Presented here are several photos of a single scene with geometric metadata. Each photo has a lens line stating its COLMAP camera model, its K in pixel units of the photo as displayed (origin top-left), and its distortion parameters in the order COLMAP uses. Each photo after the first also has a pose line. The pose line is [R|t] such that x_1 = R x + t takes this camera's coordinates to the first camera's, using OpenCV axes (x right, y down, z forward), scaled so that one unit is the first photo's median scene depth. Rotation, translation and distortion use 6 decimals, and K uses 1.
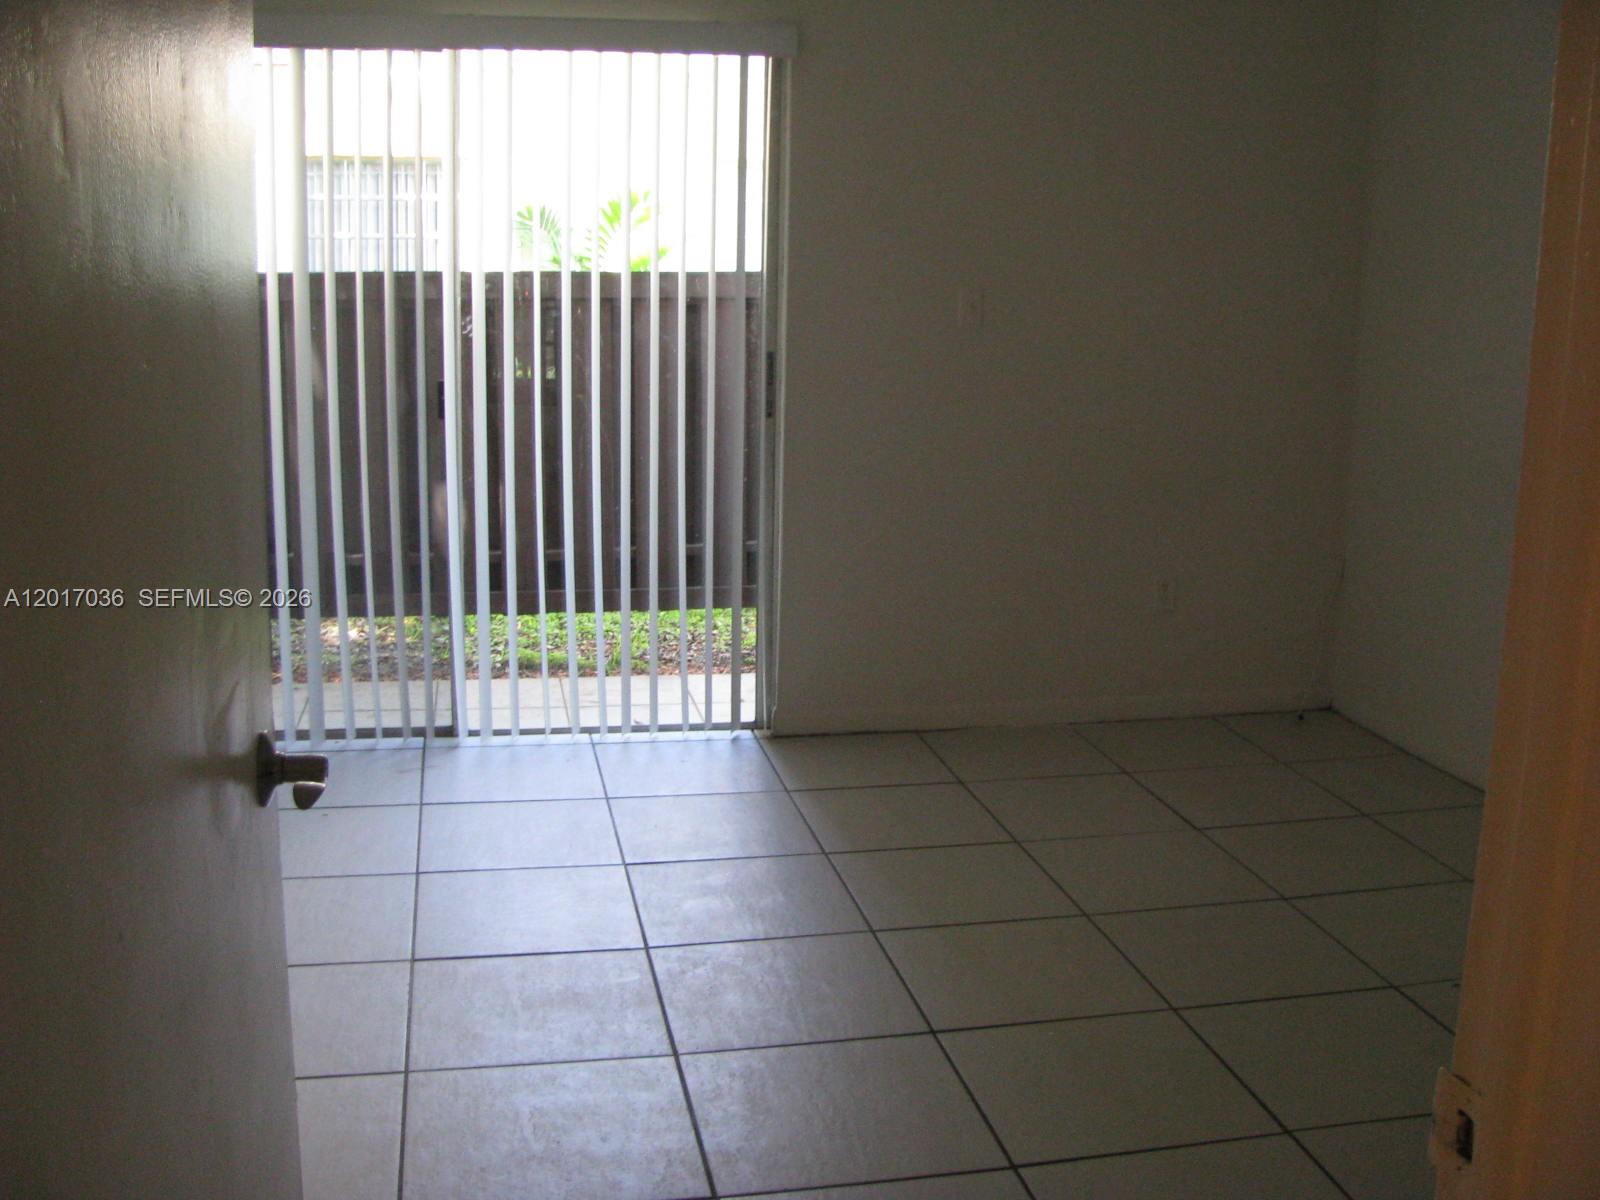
lens RADIAL K [[1688.3, 0, 800.0], [0, 1688.3, 600.0], [0, 0, 1]] dist [-0.166524, 0.000868]
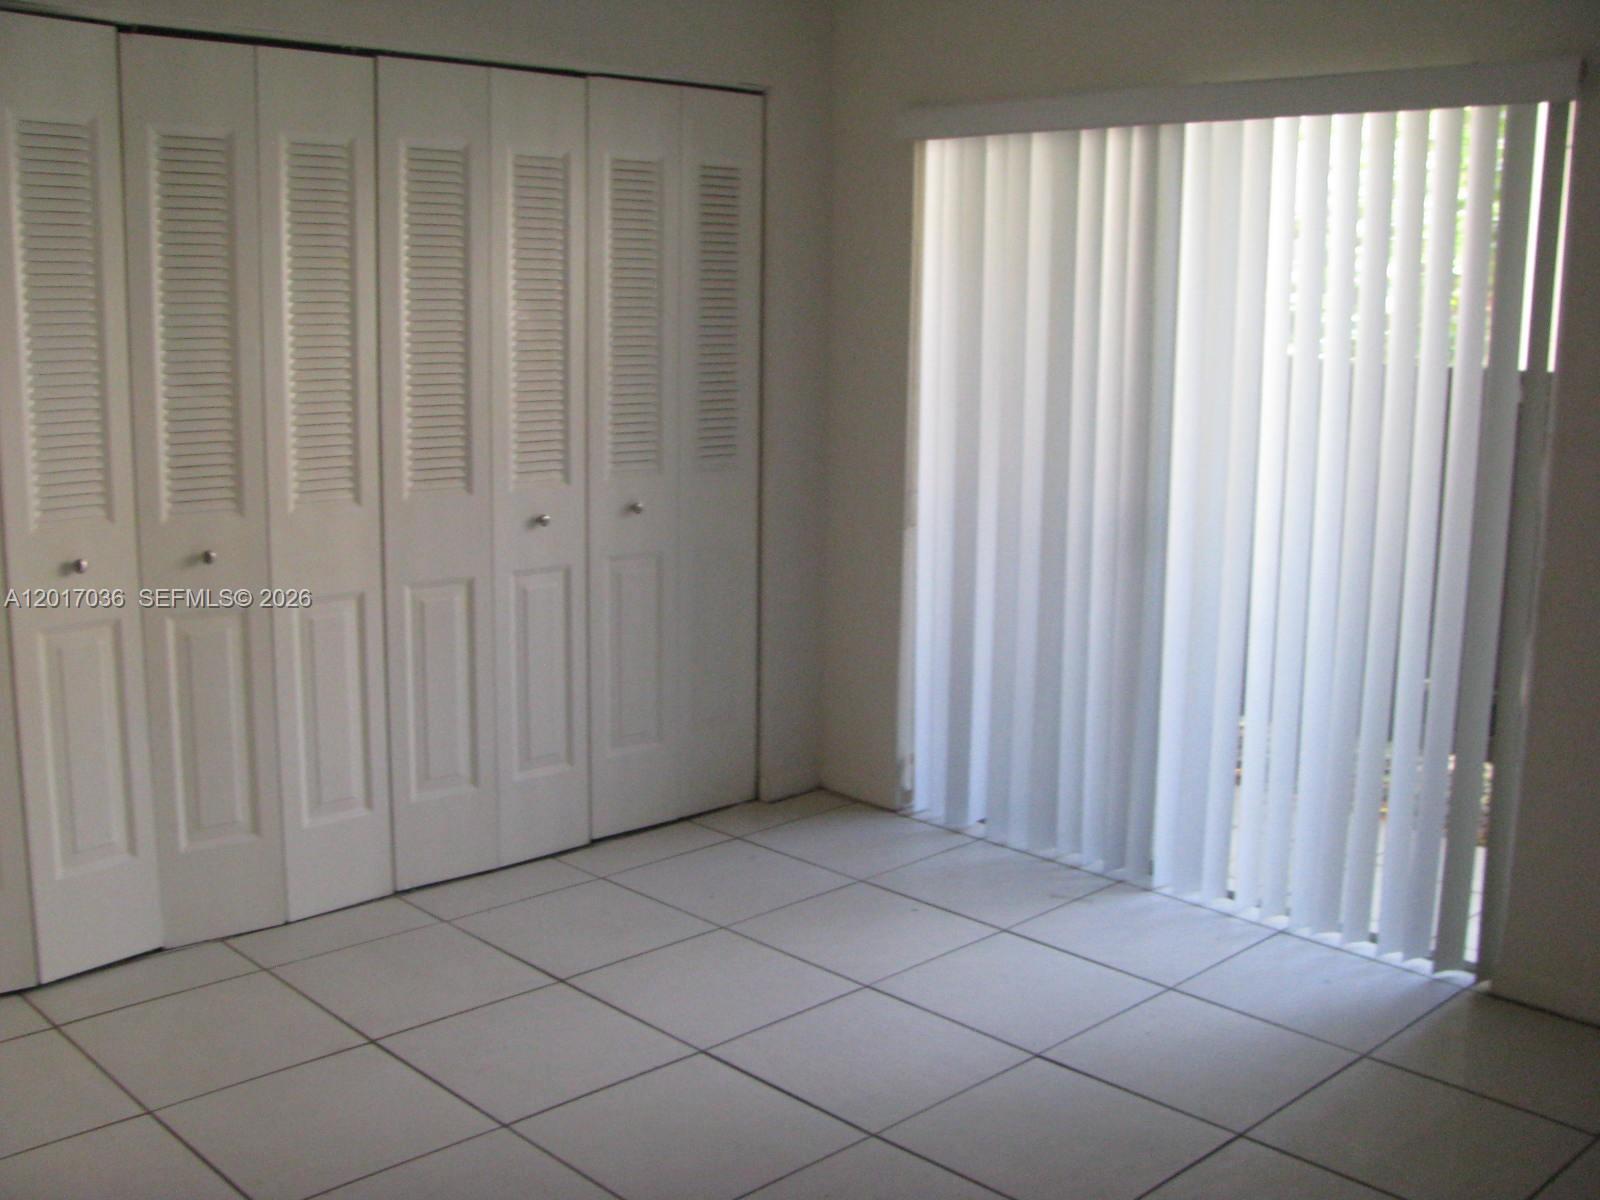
lens RADIAL K [[1688.3, 0, 800.0], [0, 1688.3, 600.0], [0, 0, 1]] dist [-0.166524, 0.000868]
pose [[0.542006, 0.142001, -0.828291, 0.433840], [-0.177404, 0.982742, 0.052393, -0.083139], [0.821436, 0.118545, 0.557844, 0.334894]]
